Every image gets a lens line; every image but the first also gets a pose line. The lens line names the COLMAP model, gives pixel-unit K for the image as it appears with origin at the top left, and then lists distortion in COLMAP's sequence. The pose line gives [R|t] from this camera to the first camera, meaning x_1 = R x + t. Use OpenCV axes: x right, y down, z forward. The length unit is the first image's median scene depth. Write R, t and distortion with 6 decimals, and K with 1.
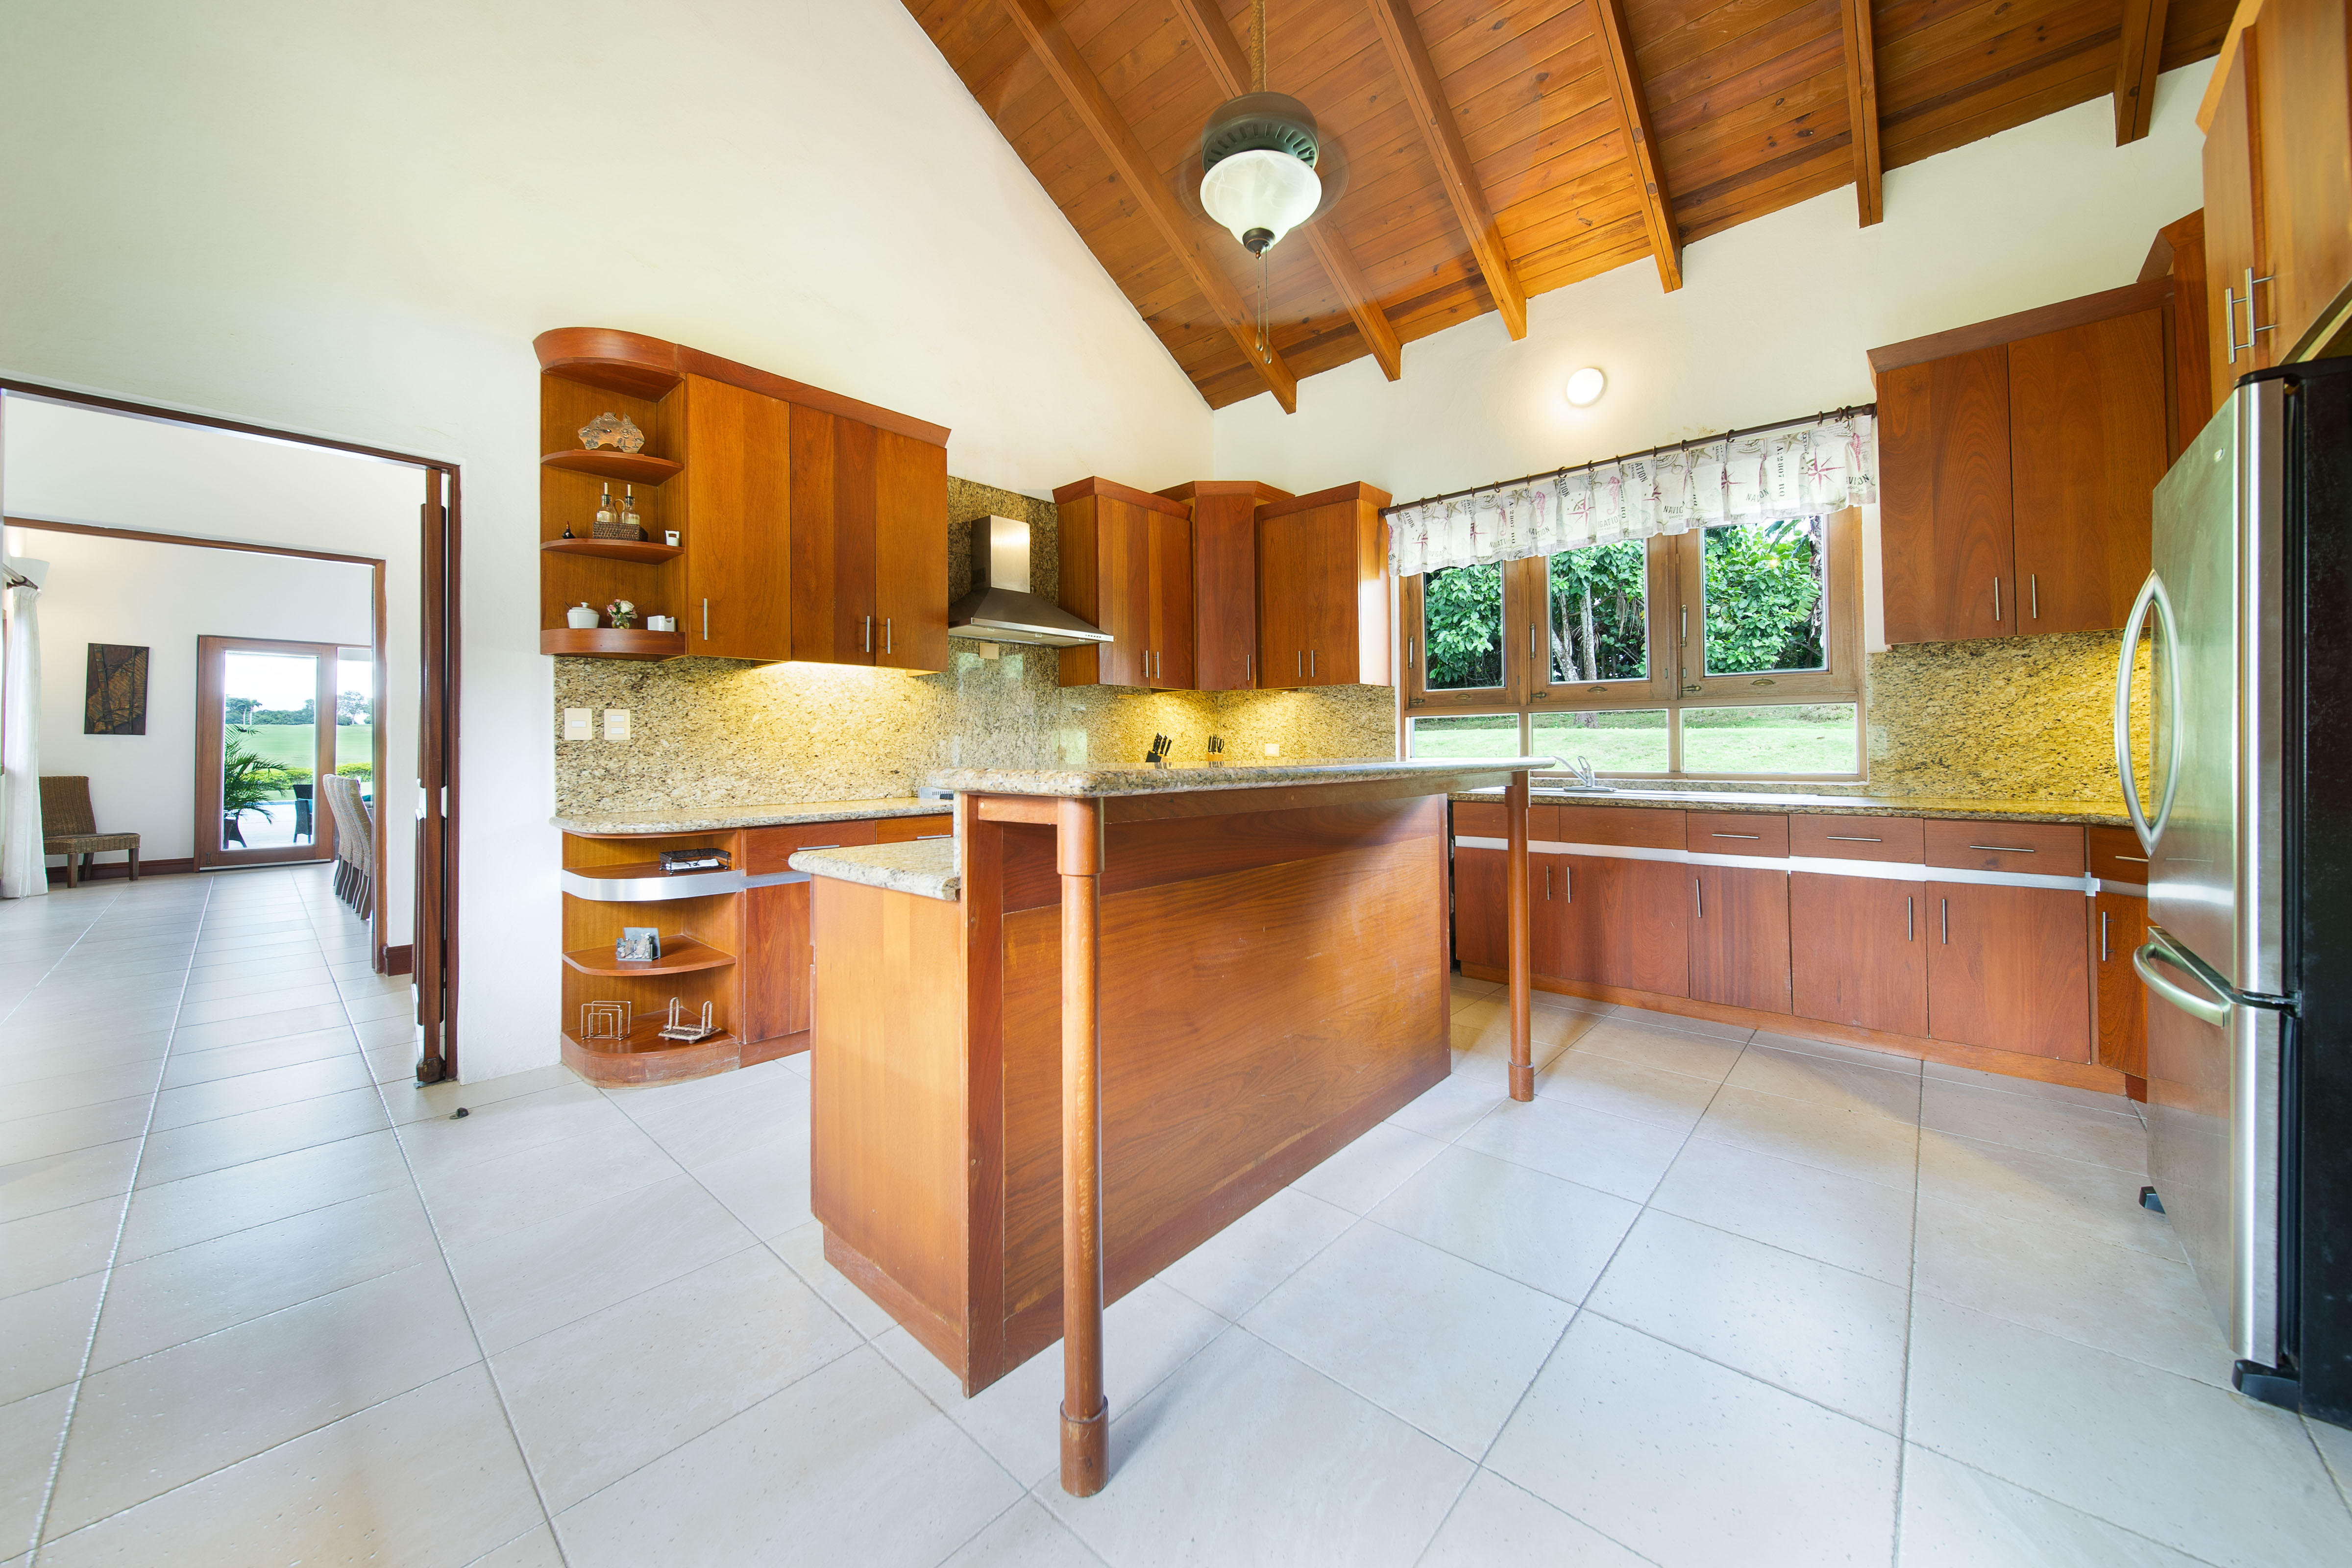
lens RADIAL K [[838.2, 0, 1179.4], [0, 838.2, 761.1], [0, 0, 1]] dist [-0.000554, -0.000259]
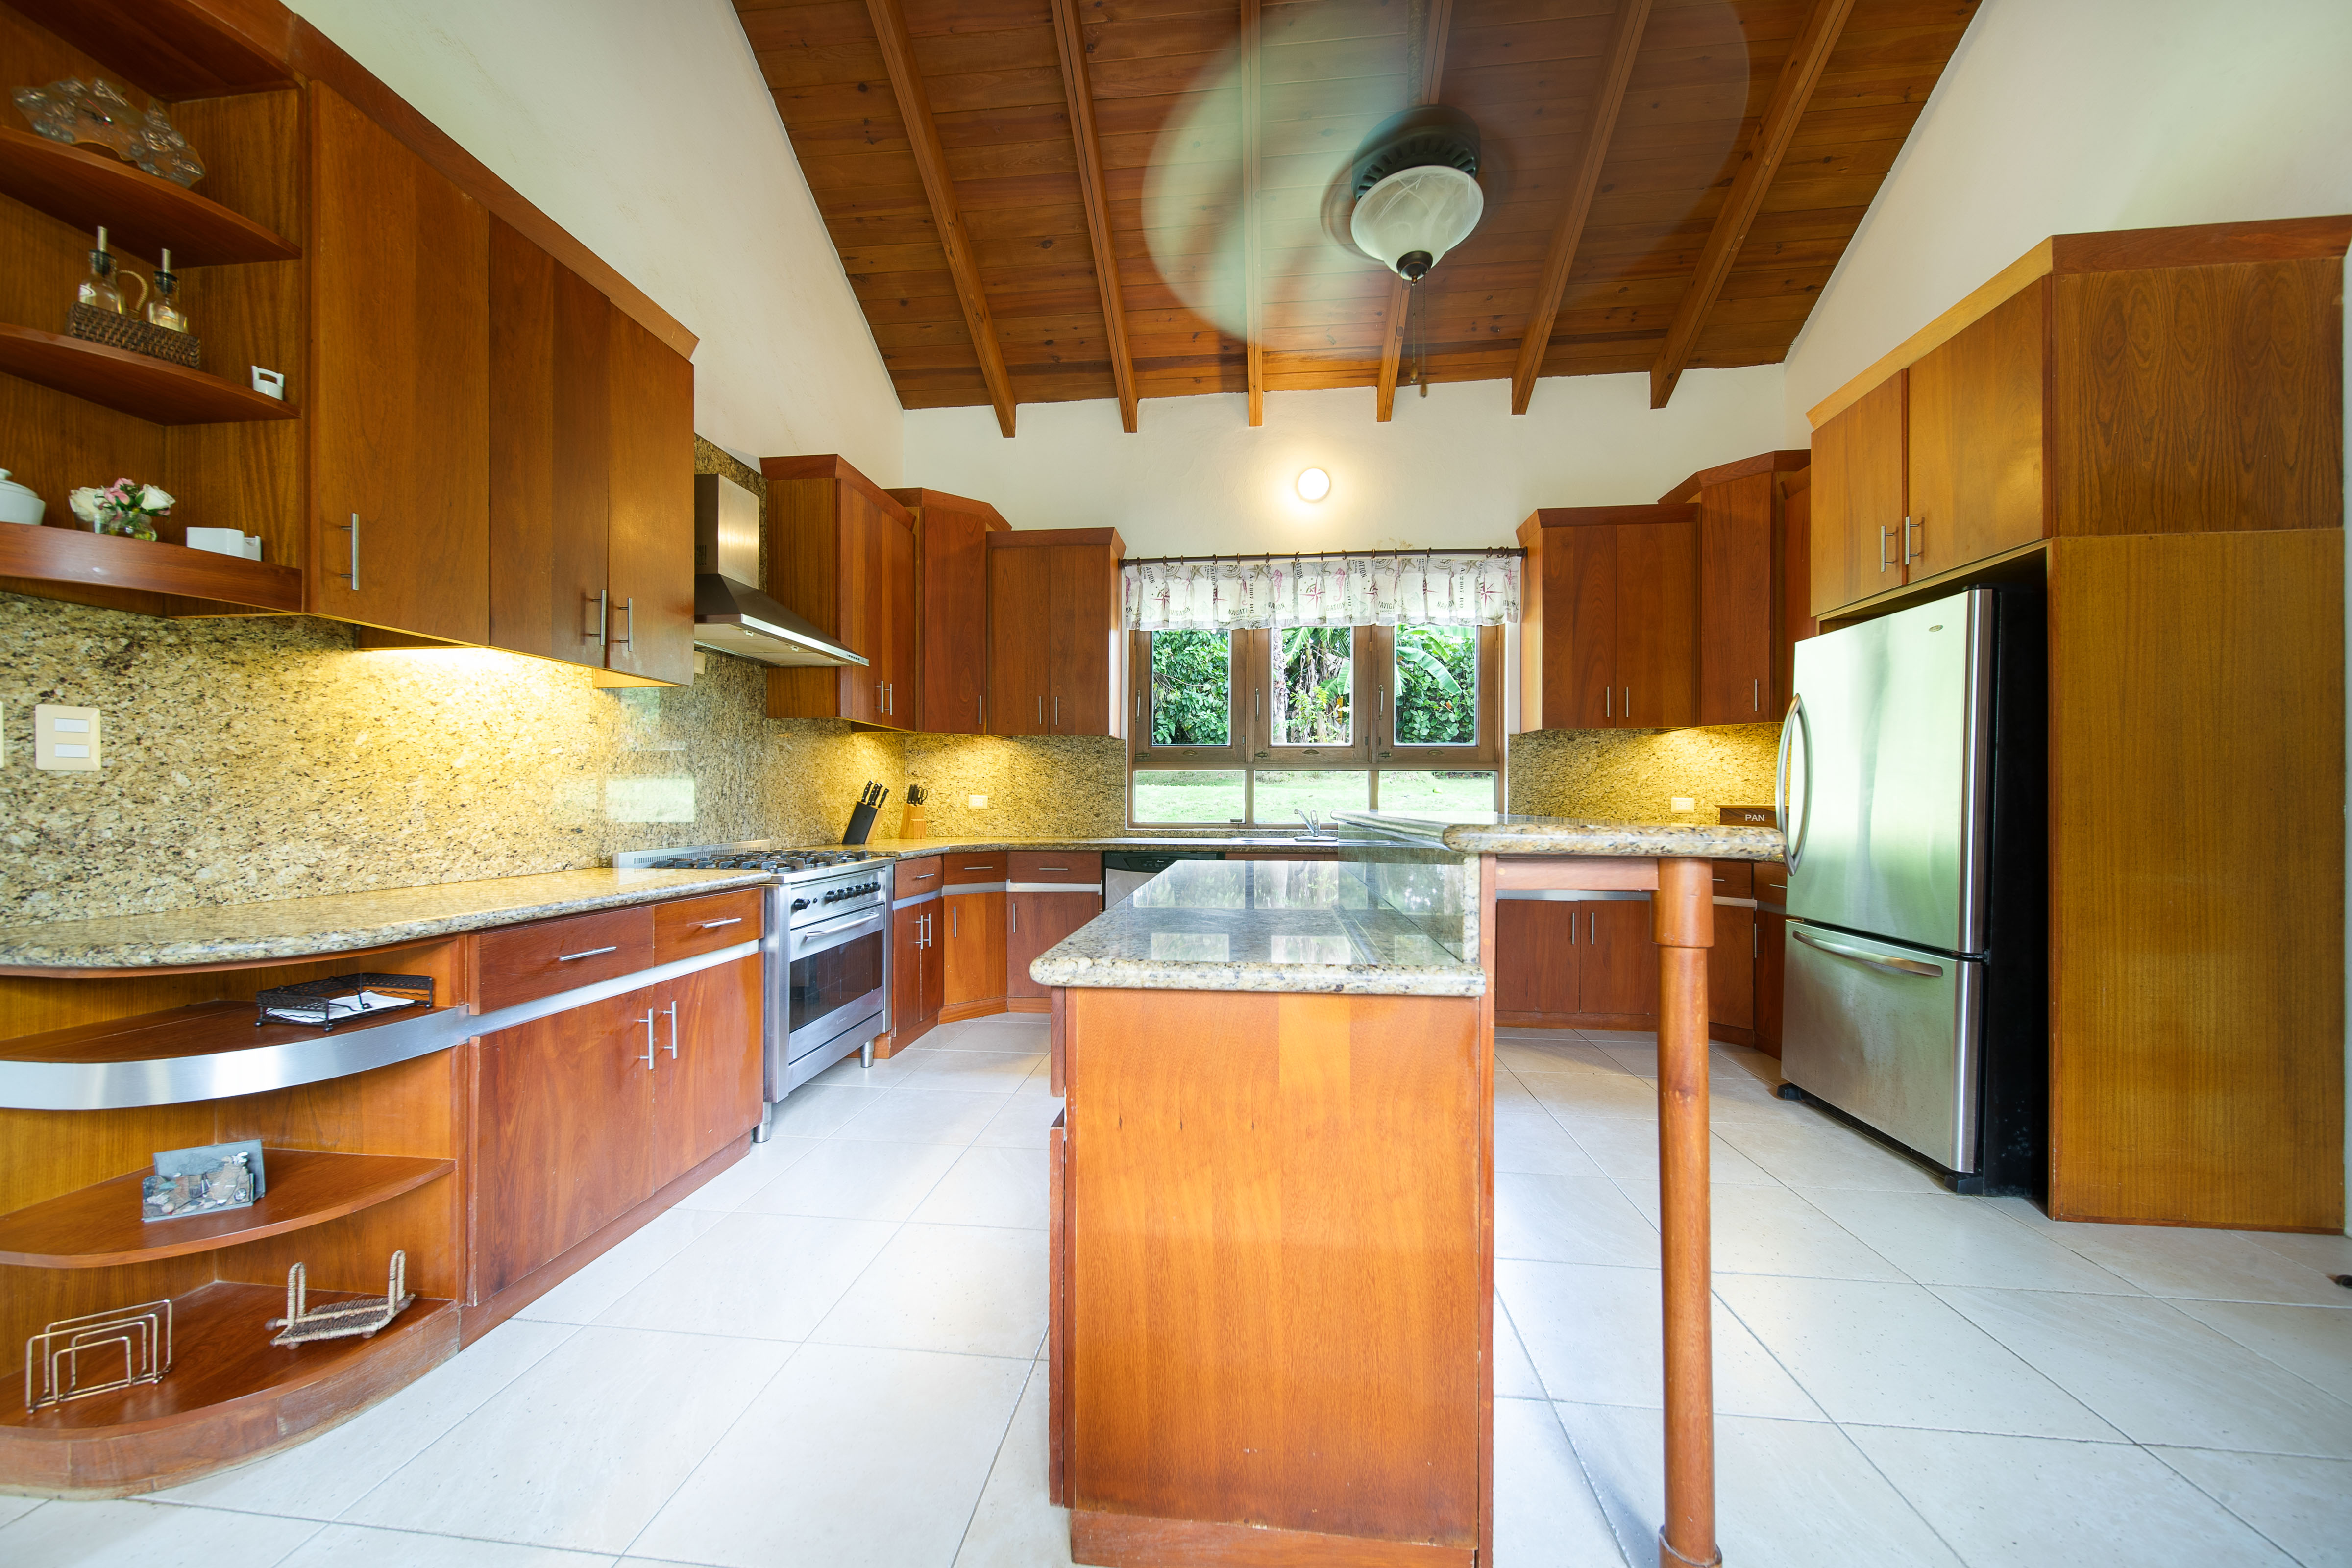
lens RADIAL K [[835.6, 0, 1169.1], [0, 835.6, 821.2], [0, 0, 1]] dist [0.000293, -0.000341]
pose [[0.815173, -0.004311, 0.579201, -0.363204], [-0.000998, 0.999960, 0.008847, -0.000658], [-0.579217, -0.007789, 0.815136, 0.204383]]
